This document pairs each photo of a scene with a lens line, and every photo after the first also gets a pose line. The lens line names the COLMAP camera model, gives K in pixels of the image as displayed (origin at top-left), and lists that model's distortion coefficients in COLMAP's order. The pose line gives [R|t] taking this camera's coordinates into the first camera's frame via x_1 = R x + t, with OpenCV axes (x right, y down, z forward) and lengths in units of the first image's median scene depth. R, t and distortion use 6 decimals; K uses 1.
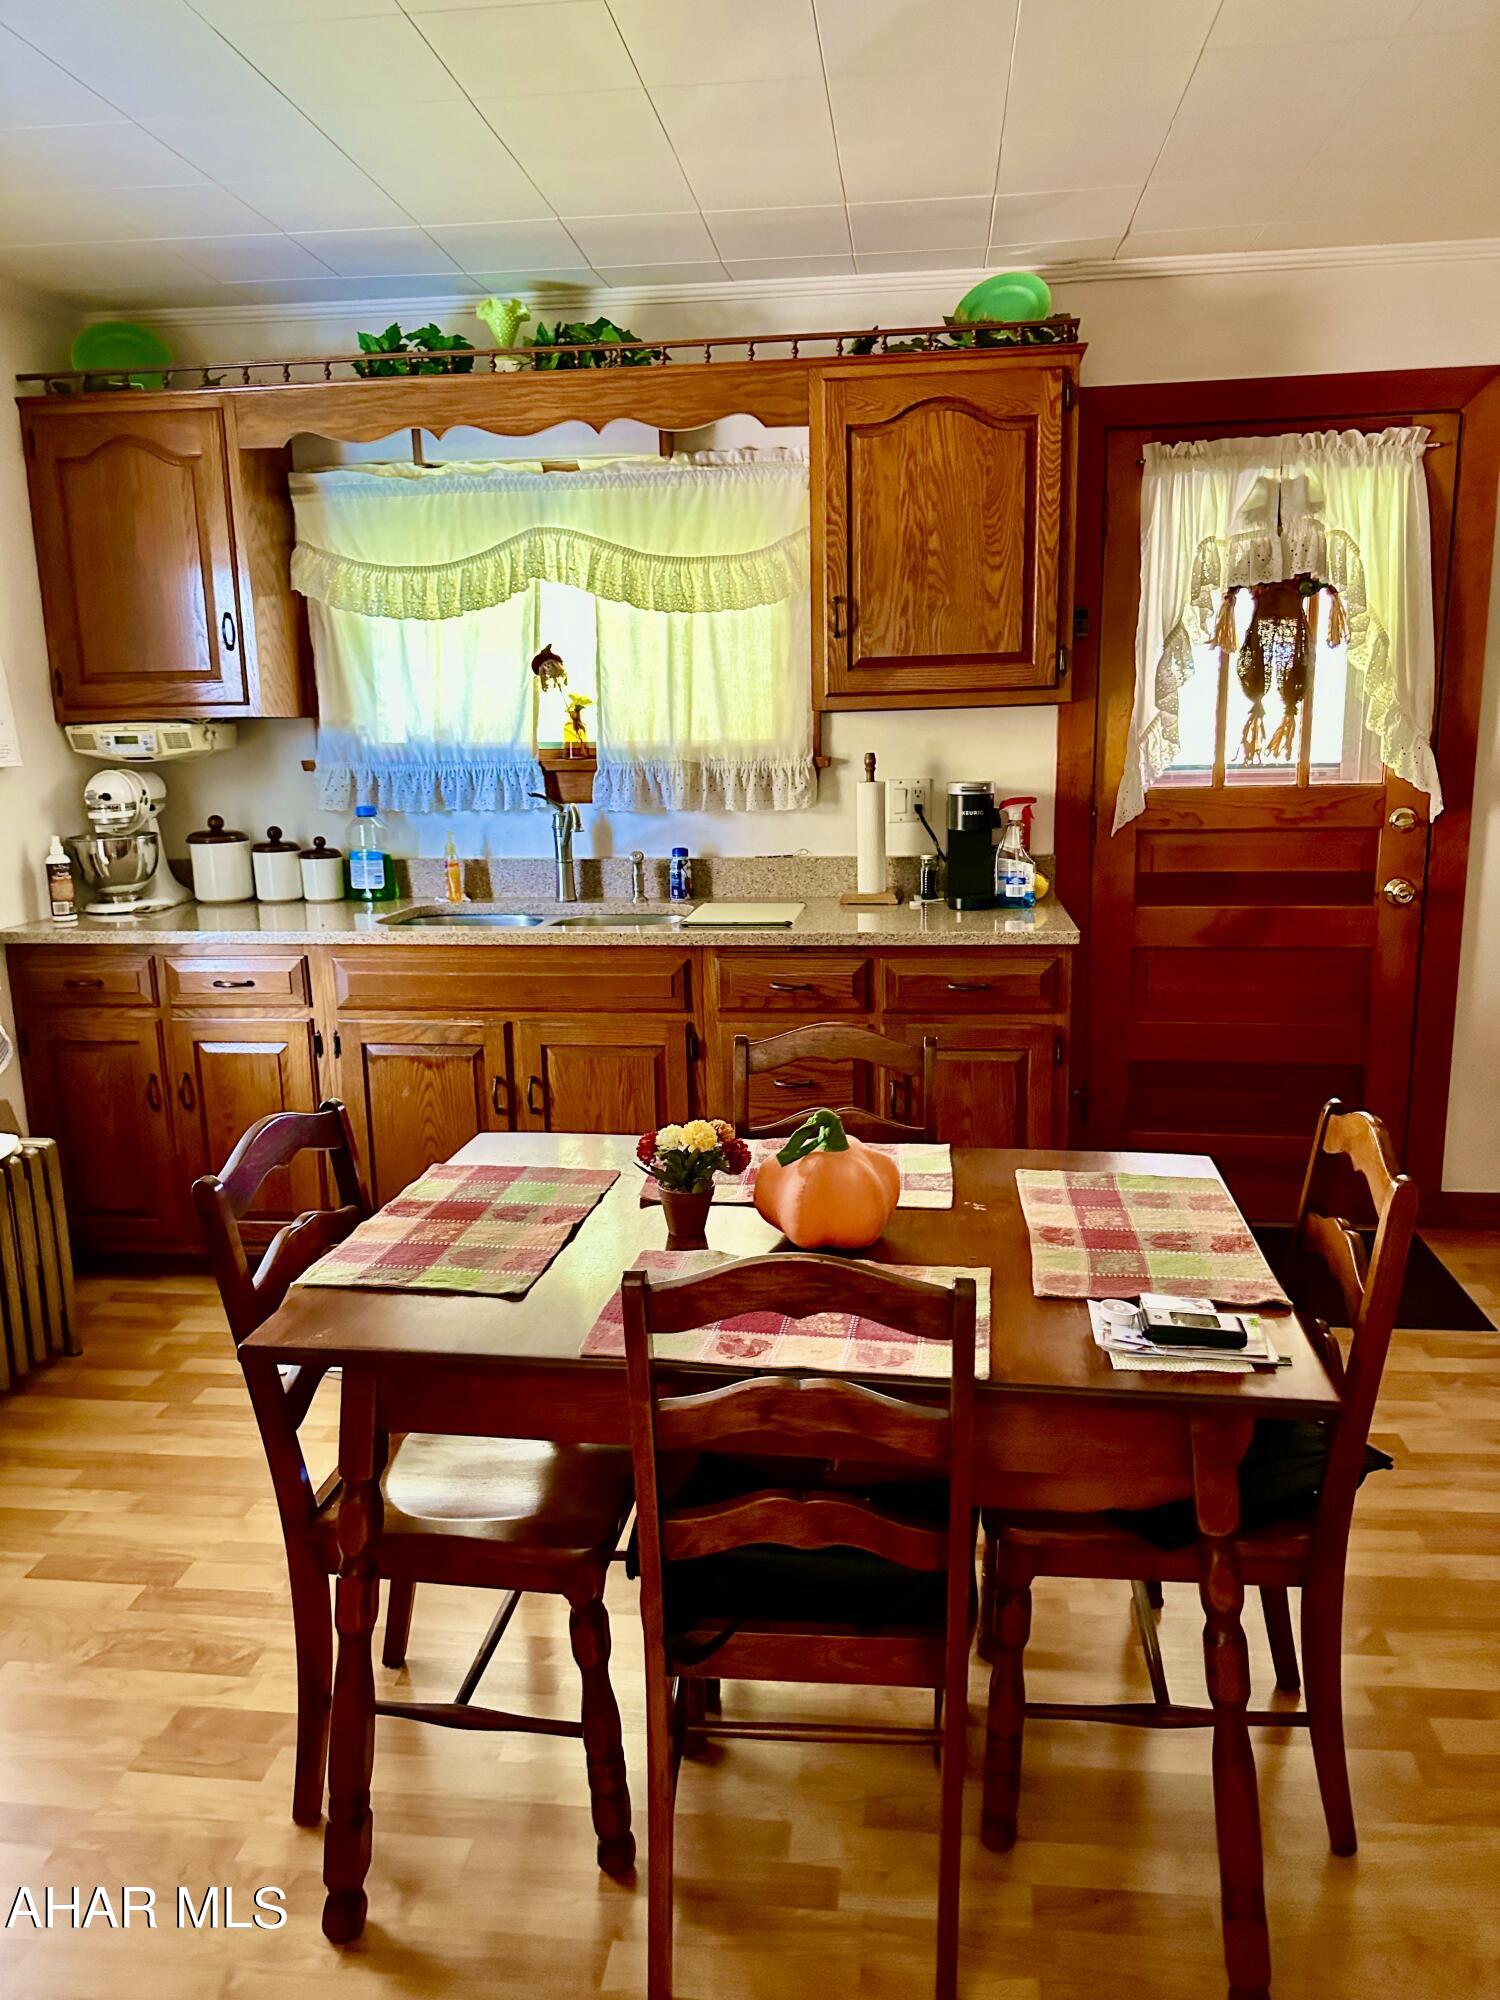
lens RADIAL K [[1422.0, 0, 738.7], [0, 1422.0, 1001.8], [0, 0, 1]] dist [0.109989, -0.158861]
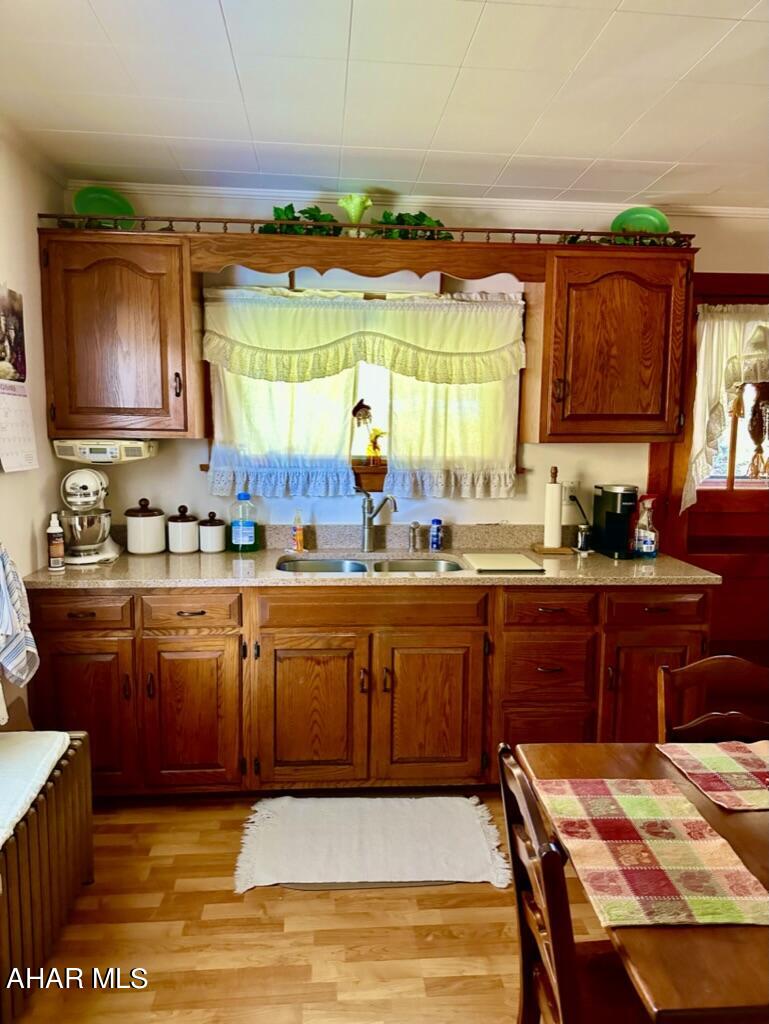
lens RADIAL K [[728.1, 0, 378.7], [0, 728.1, 512.9], [0, 0, 1]] dist [0.109989, -0.158861]
pose [[0.978580, 0.005109, 0.205805, -0.308189], [0.010889, 0.997008, -0.076526, -0.054961], [-0.205580, 0.077127, 0.975596, 0.188981]]
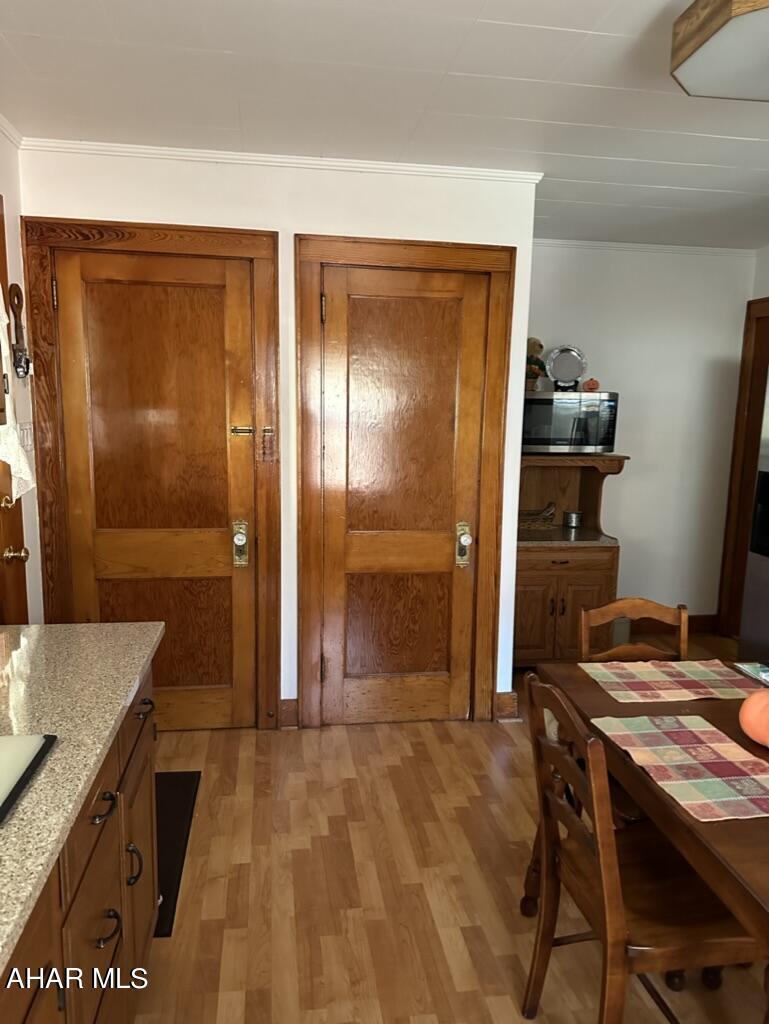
lens RADIAL K [[730.2, 0, 384.9], [0, 730.2, 513.7], [0, 0, 1]] dist [0.112723, -0.120949]
pose [[-0.282698, -0.141051, 0.948782, -0.331492], [0.176226, 0.964655, 0.195919, -0.199110], [-0.942882, 0.222586, -0.247849, 0.851166]]
